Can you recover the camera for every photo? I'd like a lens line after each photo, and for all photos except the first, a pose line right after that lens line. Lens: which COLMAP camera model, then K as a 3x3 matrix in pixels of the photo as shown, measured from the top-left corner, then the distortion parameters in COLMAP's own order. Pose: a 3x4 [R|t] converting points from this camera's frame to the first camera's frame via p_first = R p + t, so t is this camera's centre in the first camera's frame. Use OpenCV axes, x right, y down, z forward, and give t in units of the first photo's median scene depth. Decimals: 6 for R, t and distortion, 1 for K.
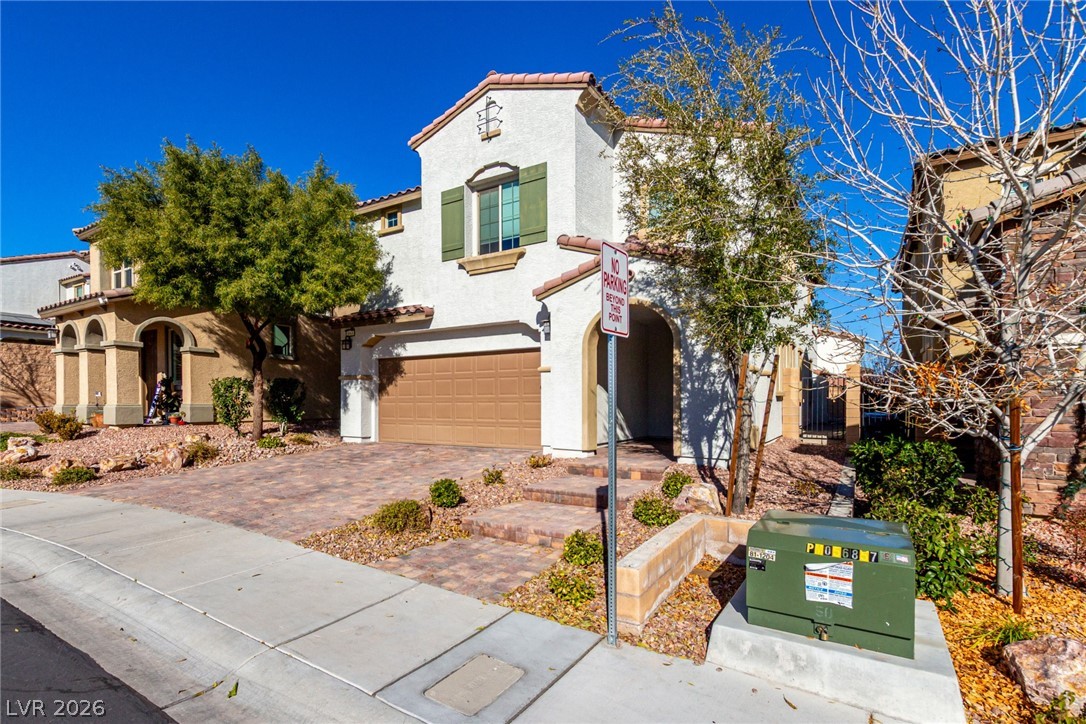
lens RADIAL K [[523.1, 0, 507.9], [0, 523.1, 411.7], [0, 0, 1]] dist [0.003402, 0.000194]
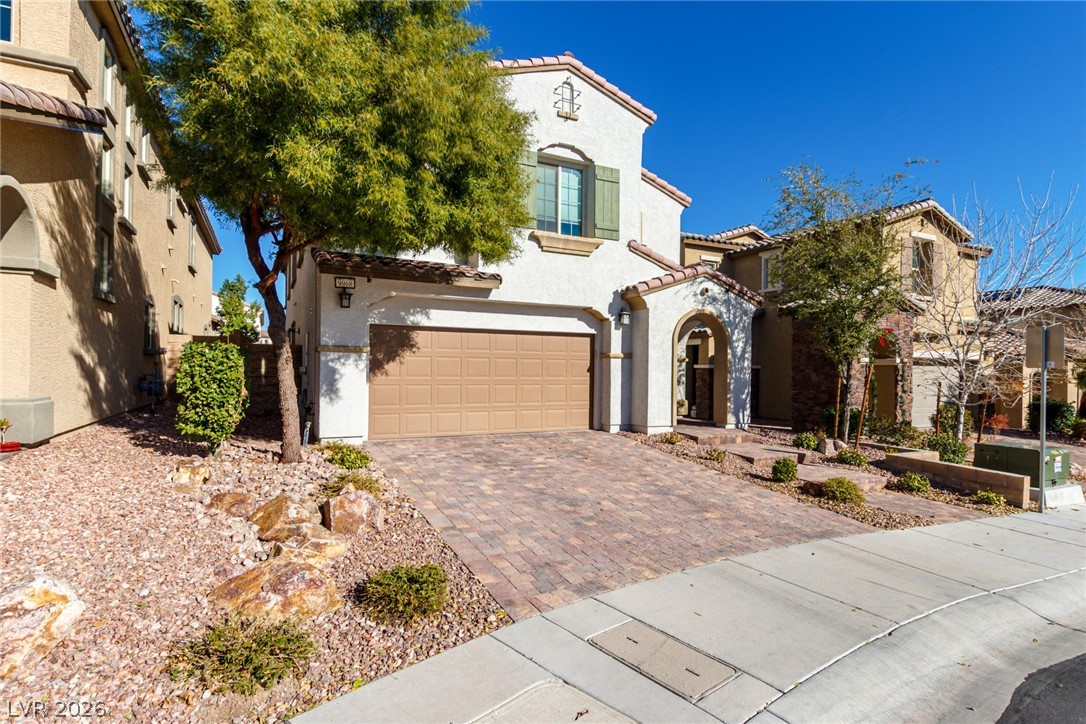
lens RADIAL K [[505.5, 0, 539.5], [0, 505.5, 372.7], [0, 0, 1]] dist [0.001762, -0.001254]
pose [[0.534128, 0.002113, 0.845401, -0.903886], [0.001487, 0.999993, -0.003438, -0.041106], [-0.845402, 0.003094, 0.534121, 0.557862]]
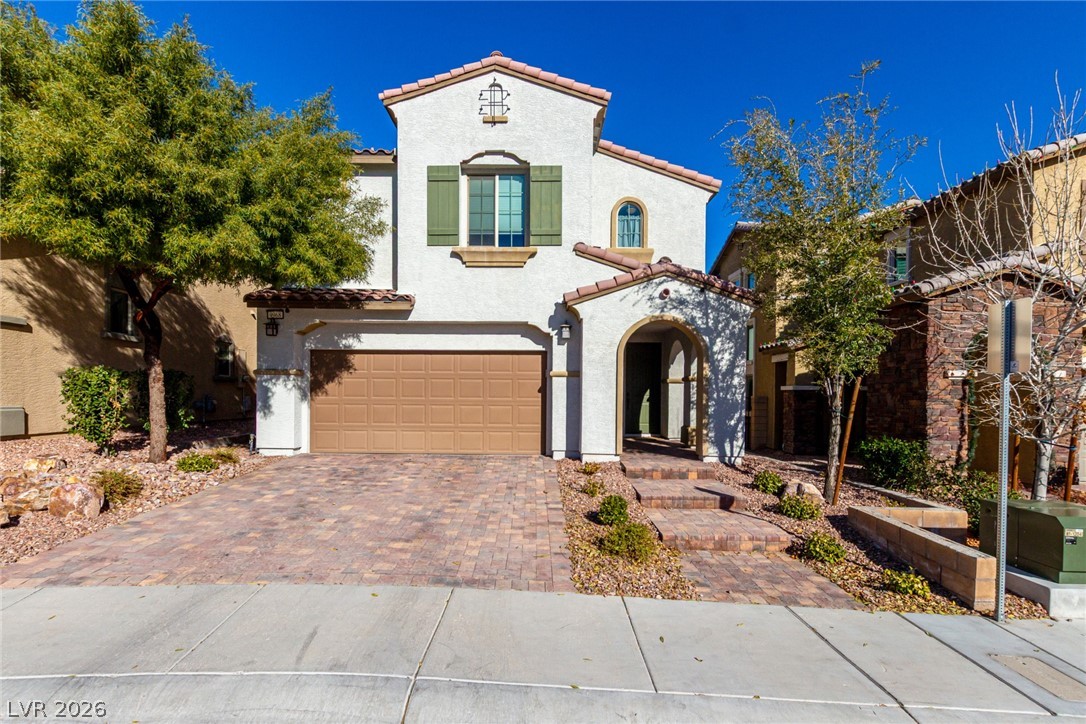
lens RADIAL K [[512.8, 0, 539.6], [0, 512.8, 406.3], [0, 0, 1]] dist [0.004303, 0.000105]
pose [[0.846879, -0.001765, 0.531782, -0.471309], [-0.001112, 0.999986, 0.005091, -0.023849], [-0.531784, -0.004903, 0.846866, 0.188840]]
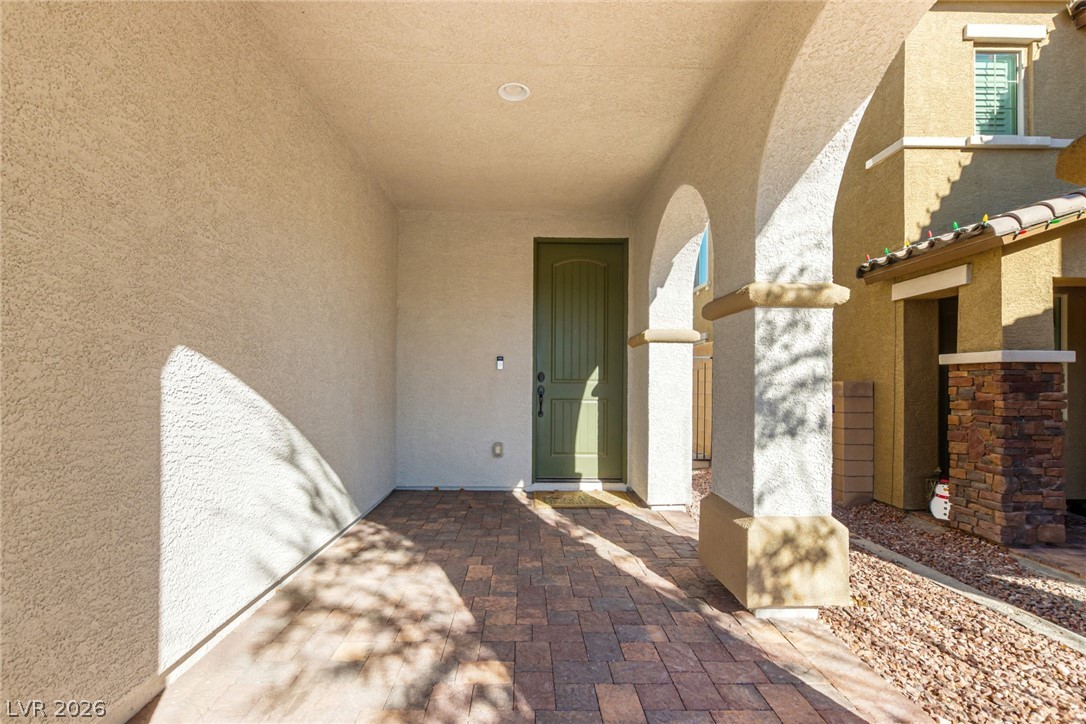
lens RADIAL K [[511.7, 0, 548.4], [0, 511.7, 386.3], [0, 0, 1]] dist [-0.000465, -0.000717]
pose [[0.820442, 0.002268, 0.571725, 0.200467], [0.003847, 0.999948, -0.009487, -0.036035], [-0.571716, 0.009983, 0.820391, 0.830235]]
